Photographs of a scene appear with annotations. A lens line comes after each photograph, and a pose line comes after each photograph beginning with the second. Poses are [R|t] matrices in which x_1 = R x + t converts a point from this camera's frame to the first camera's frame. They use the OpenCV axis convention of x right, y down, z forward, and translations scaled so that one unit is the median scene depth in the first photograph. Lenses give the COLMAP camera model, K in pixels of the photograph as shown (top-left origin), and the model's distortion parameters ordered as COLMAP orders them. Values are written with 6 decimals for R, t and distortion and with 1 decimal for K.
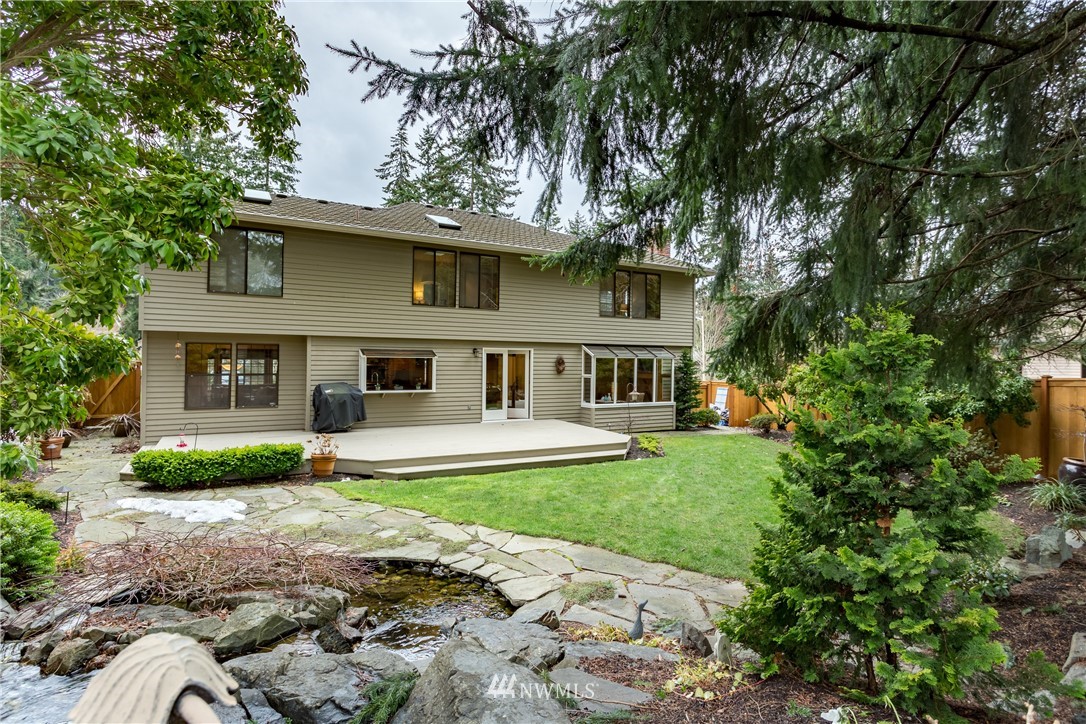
lens RADIAL K [[548.1, 0, 543.0], [0, 548.1, 362.0], [0, 0, 1]] dist [0.000860, 0.001260]
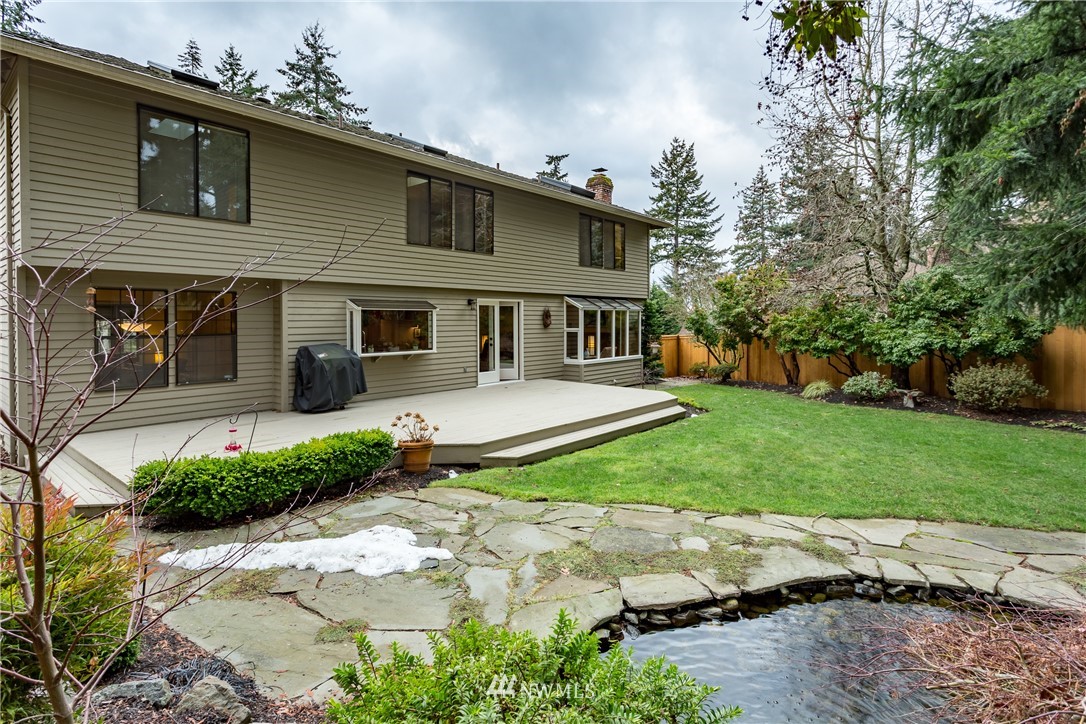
lens RADIAL K [[543.5, 0, 544.5], [0, 543.5, 323.7], [0, 0, 1]] dist [0.003259, 0.000661]
pose [[0.937387, -0.017735, 0.347839, -0.324502], [0.016388, 0.999842, 0.006816, 0.009497], [-0.347905, -0.000689, 0.937530, 0.188162]]
